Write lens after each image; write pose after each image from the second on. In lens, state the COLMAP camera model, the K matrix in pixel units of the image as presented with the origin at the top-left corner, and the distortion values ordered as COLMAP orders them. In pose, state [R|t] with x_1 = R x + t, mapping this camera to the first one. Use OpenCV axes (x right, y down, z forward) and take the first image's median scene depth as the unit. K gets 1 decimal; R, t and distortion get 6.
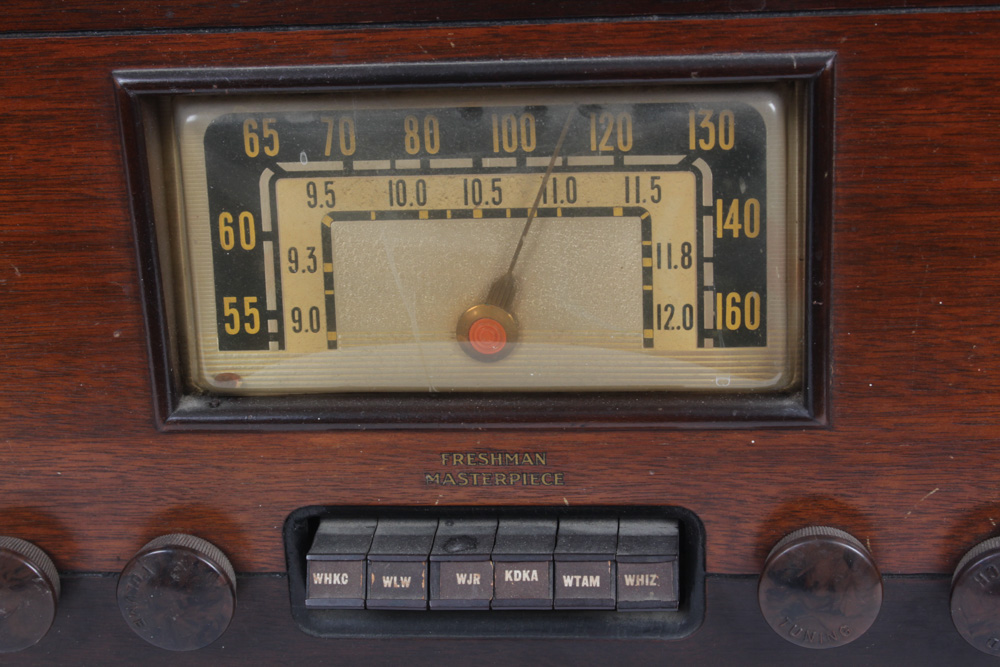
lens RADIAL K [[2086.4, 0, 500.0], [0, 2086.4, 333.5], [0, 0, 1]] dist [0.002065, 0.073525]
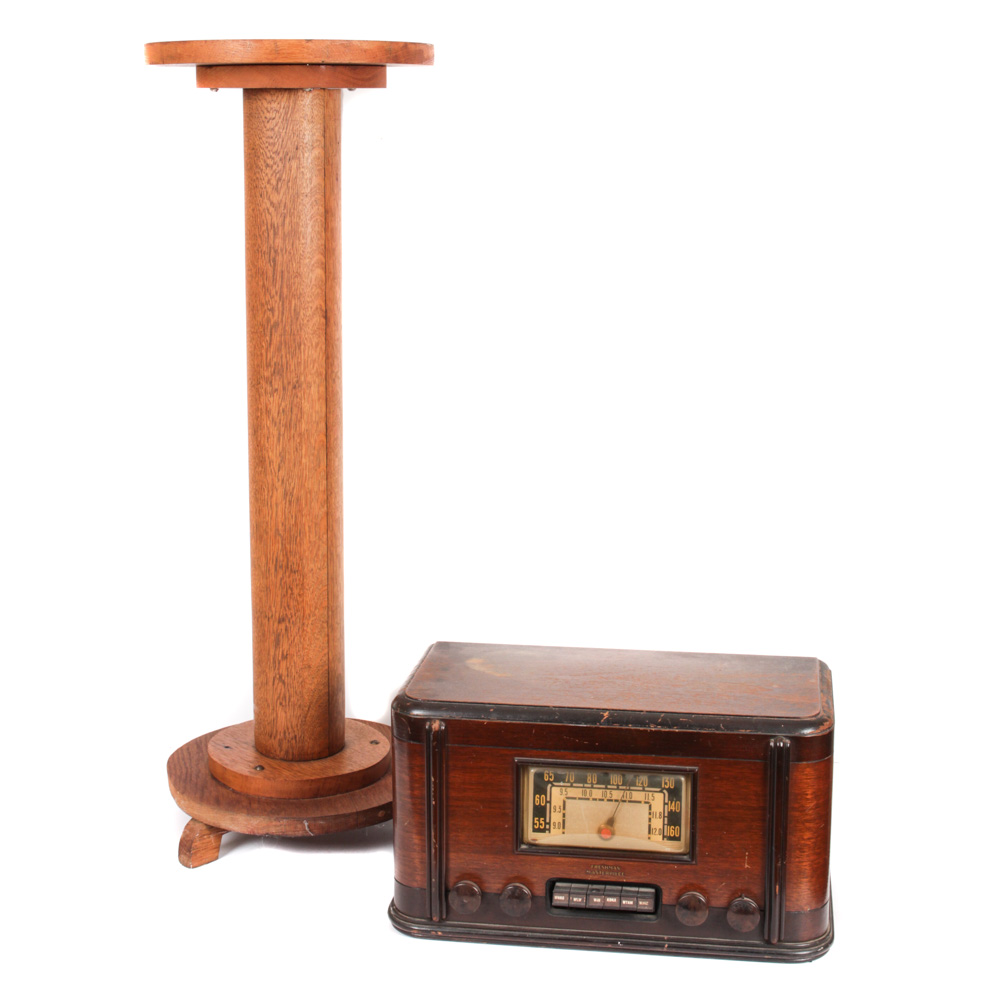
lens RADIAL K [[1879.3, 0, 518.2], [0, 1879.3, 423.2], [0, 0, 1]] dist [-0.048509, 0.142590]
pose [[0.997471, 0.059470, -0.038917, -0.076034], [-0.066033, 0.977971, -0.198020, -0.041839], [0.026283, 0.200089, 0.979425, -2.441573]]
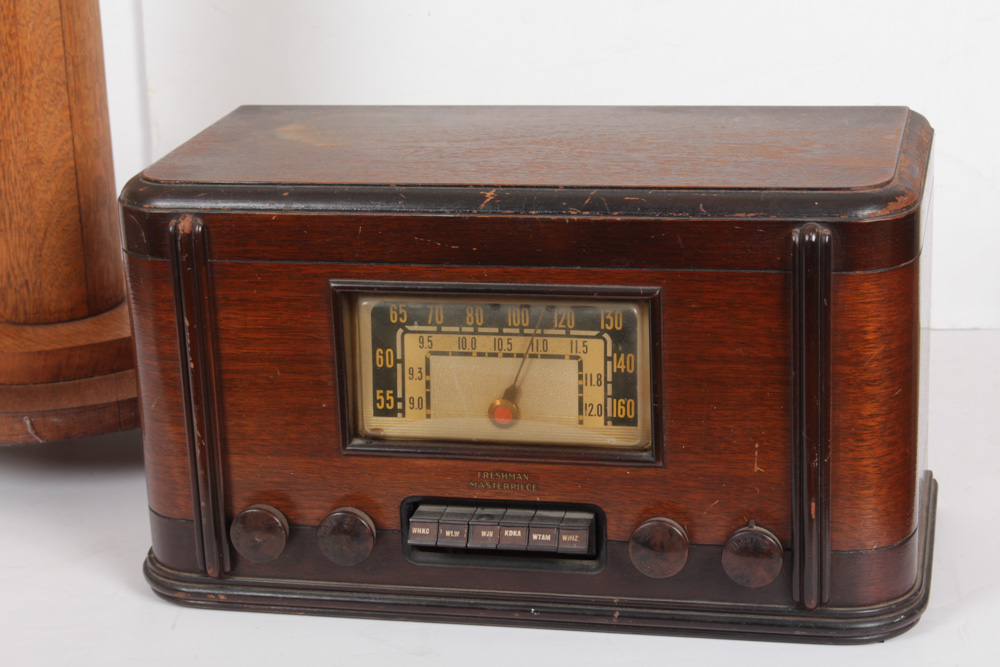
lens RADIAL K [[2258.2, 0, 500.0], [0, 2258.2, 333.5], [0, 0, 1]] dist [0.057115, 0.151979]
pose [[0.992686, 0.045268, -0.111915, 0.237280], [-0.053034, 0.996314, -0.067424, 0.071592], [0.108451, 0.072866, 0.991428, -1.208382]]
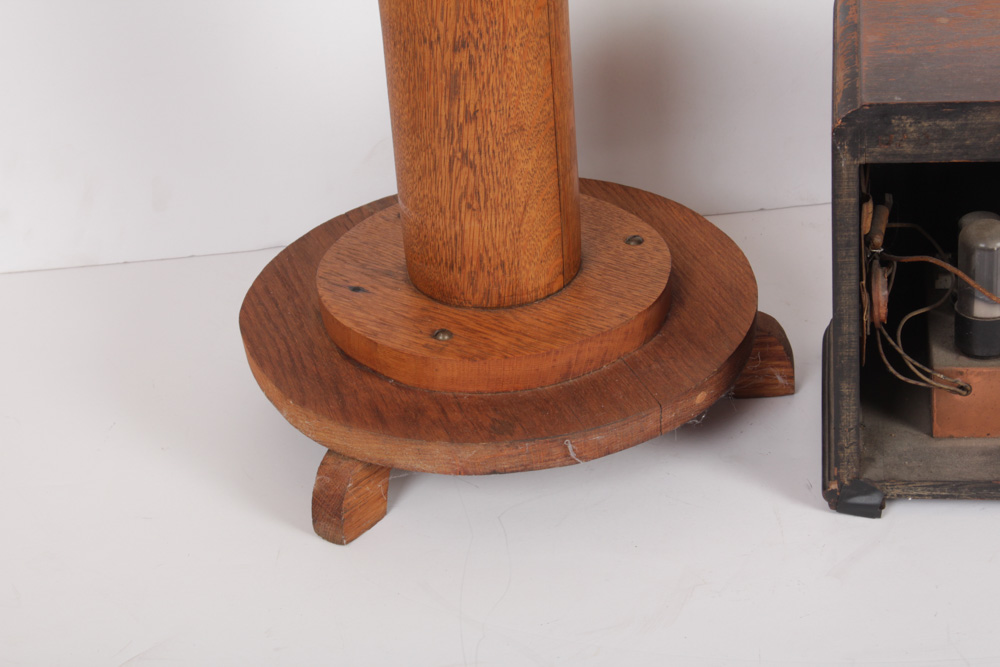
lens RADIAL K [[2388.1, 0, 500.0], [0, 2388.1, 333.5], [0, 0, 1]] dist [0.048216, 0.258444]
pose [[0.998134, -0.053252, 0.029891, -0.725387], [0.048533, 0.988823, 0.140972, -0.422605], [-0.037064, -0.139258, 0.989562, -1.004191]]
